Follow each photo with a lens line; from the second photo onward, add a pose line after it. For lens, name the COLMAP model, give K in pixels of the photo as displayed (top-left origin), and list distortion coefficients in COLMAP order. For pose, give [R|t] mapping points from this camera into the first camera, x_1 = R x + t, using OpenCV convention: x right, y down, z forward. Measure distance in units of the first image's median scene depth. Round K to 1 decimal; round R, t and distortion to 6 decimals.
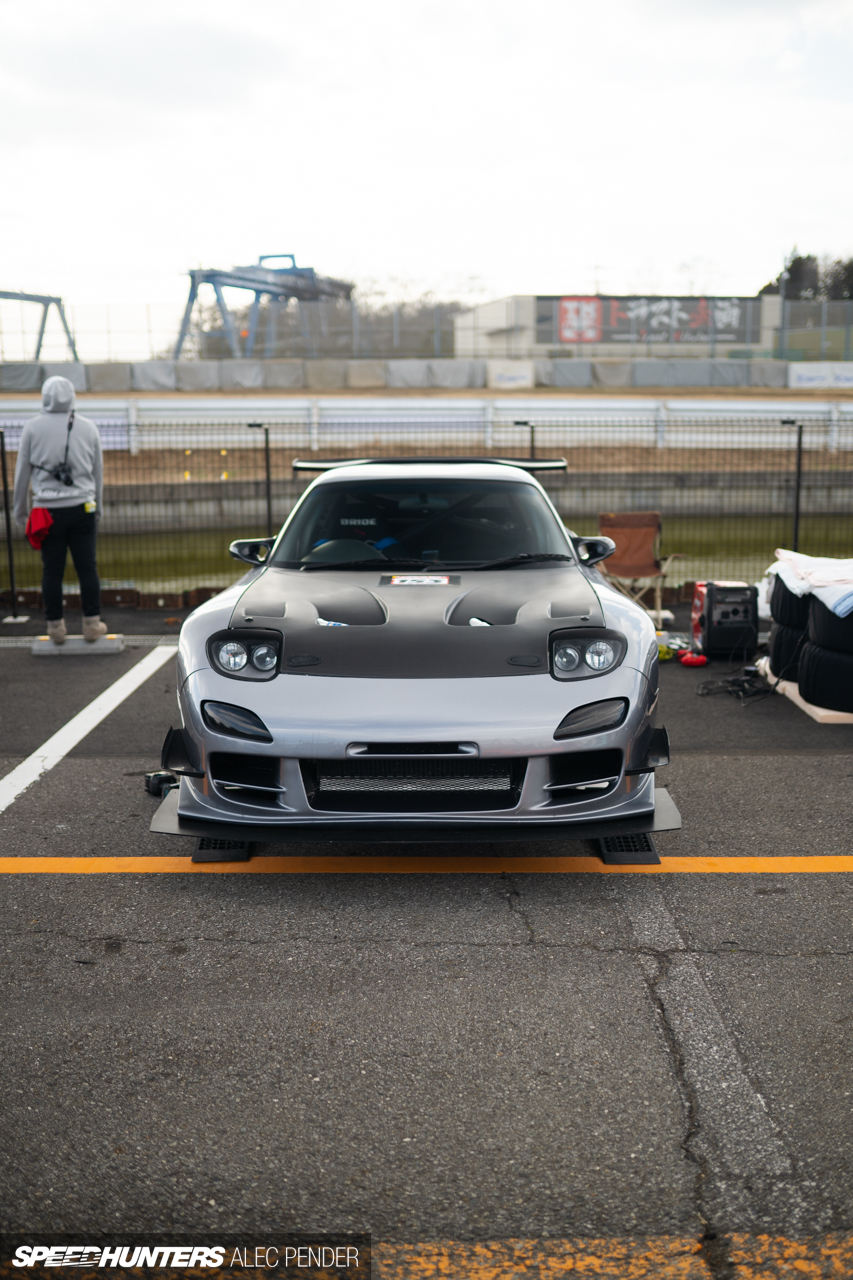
lens RADIAL K [[1309.9, 0, 426.5], [0, 1309.9, 640.0], [0, 0, 1]] dist [-0.003709, 0.004407]
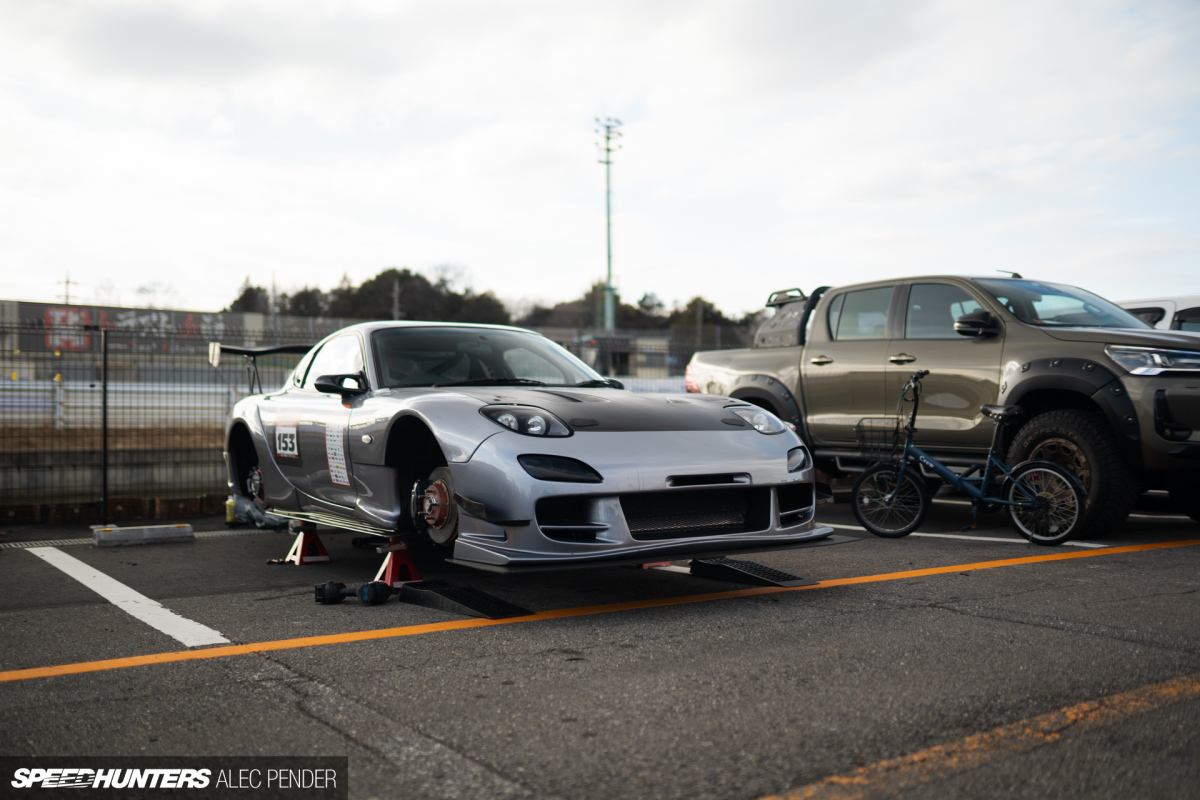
lens RADIAL K [[1228.0, 0, 600.0], [0, 1228.0, 400.0], [0, 0, 1]] dist [-0.003709, 0.004407]
pose [[0.834892, 0.003474, 0.550403, -0.678068], [0.108480, 0.979328, -0.170731, 0.184898], [-0.539618, 0.202250, 0.817256, 0.125239]]
